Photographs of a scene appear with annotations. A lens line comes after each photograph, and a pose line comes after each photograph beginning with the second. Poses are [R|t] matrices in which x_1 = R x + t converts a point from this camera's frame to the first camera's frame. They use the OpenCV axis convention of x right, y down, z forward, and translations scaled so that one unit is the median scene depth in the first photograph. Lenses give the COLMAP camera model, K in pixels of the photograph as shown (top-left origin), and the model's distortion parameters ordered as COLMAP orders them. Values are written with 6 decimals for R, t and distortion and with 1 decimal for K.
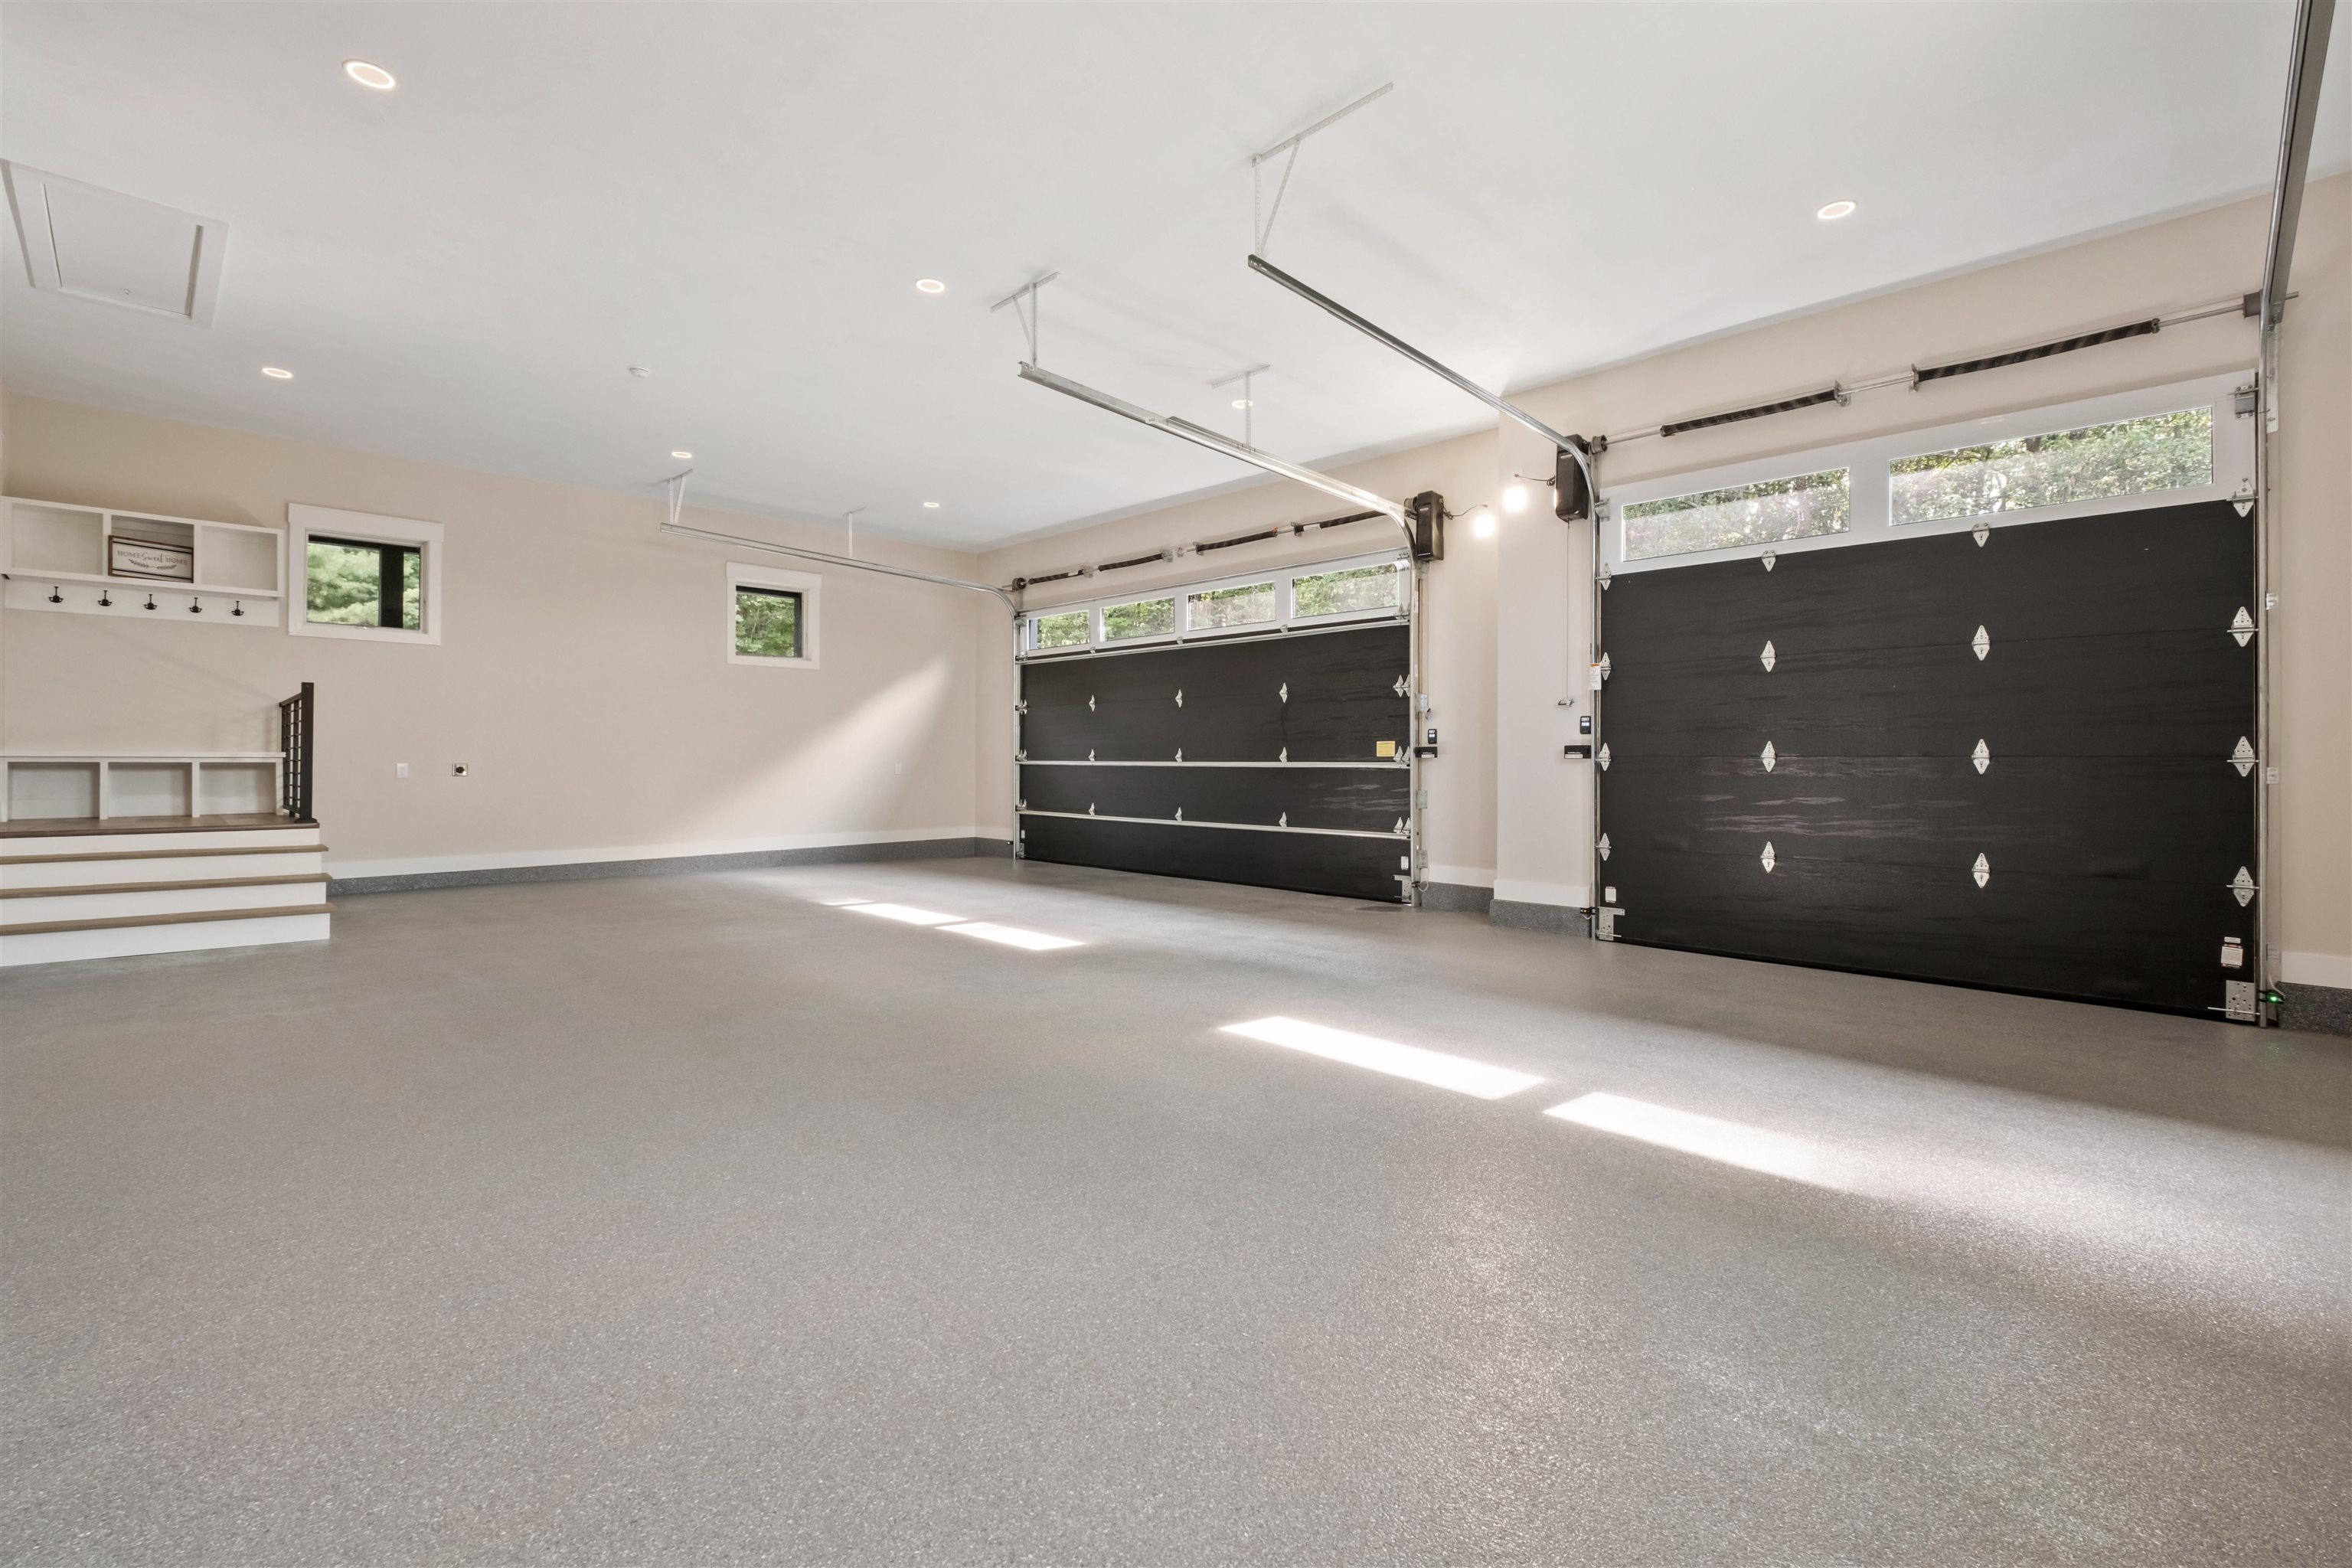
lens RADIAL K [[1036.5, 0, 1177.5], [0, 1036.5, 768.2], [0, 0, 1]] dist [-0.012757, -0.001409]
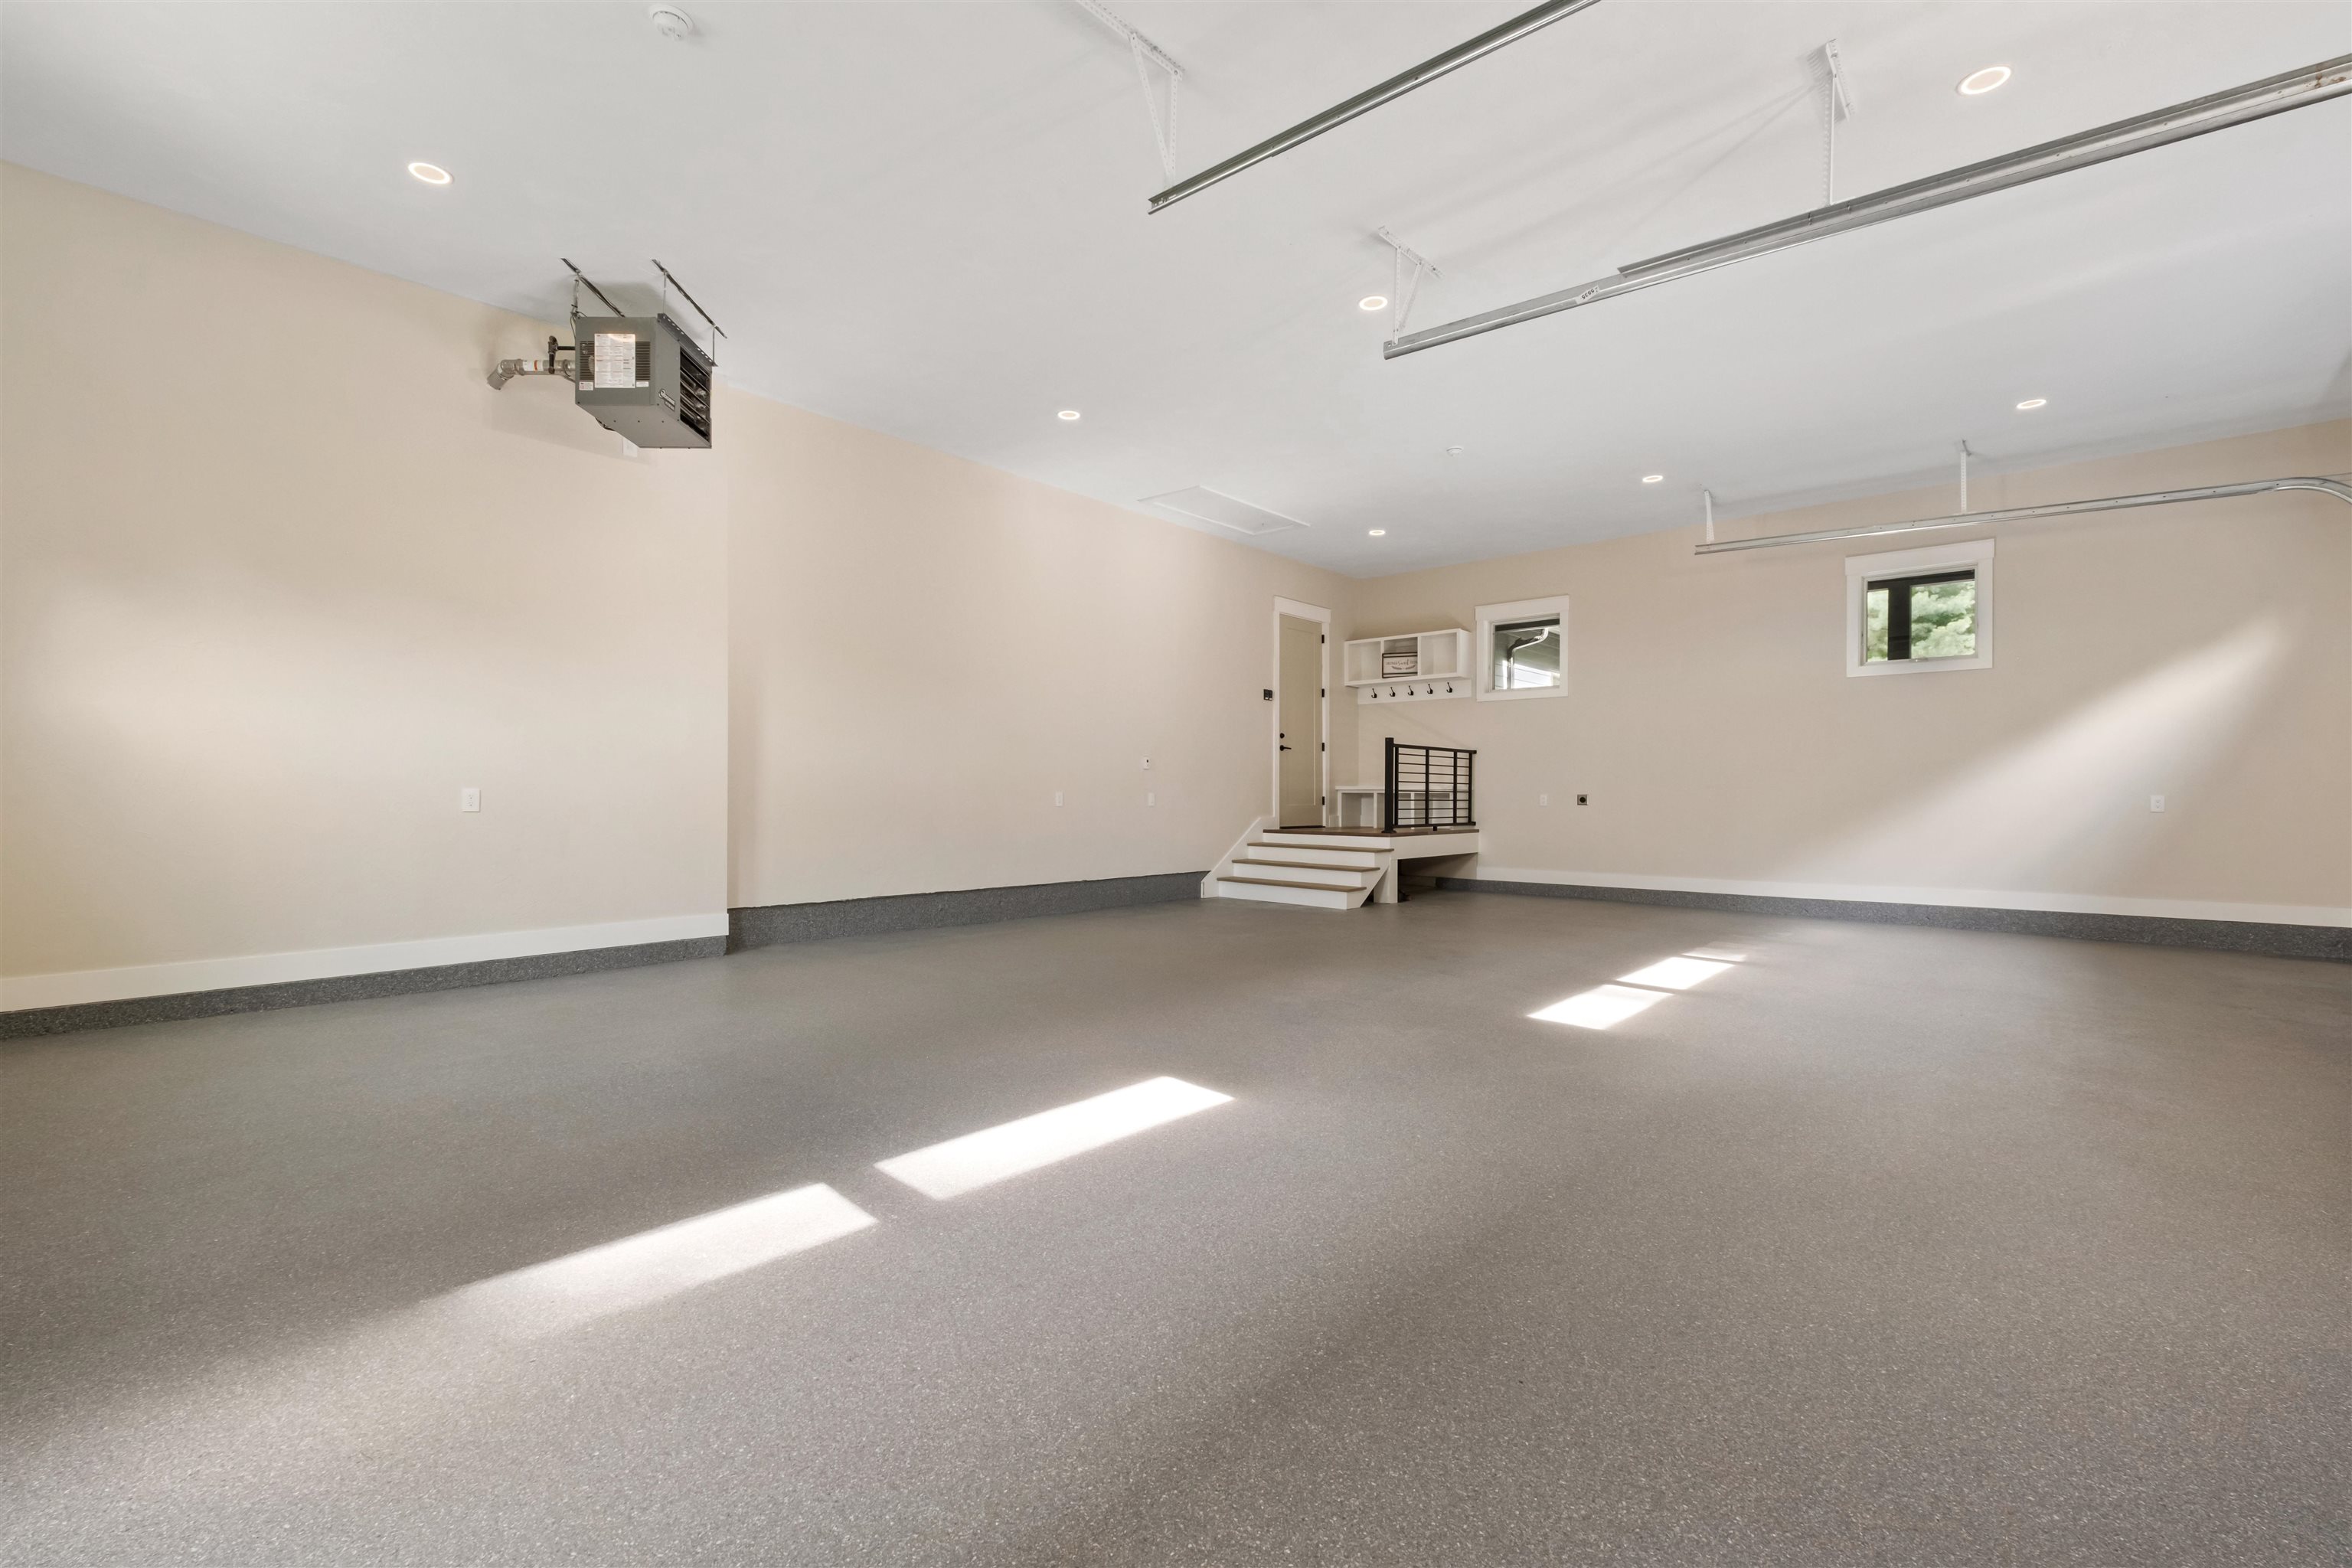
lens RADIAL K [[1036.5, 0, 1177.7], [0, 1036.5, 794.8], [0, 0, 1]] dist [-0.012757, -0.001409]
pose [[0.017371, 0.001318, -0.999848, 0.568845], [-0.005540, 0.999984, 0.001222, -0.003366], [0.999834, 0.005518, 0.017378, 0.620712]]
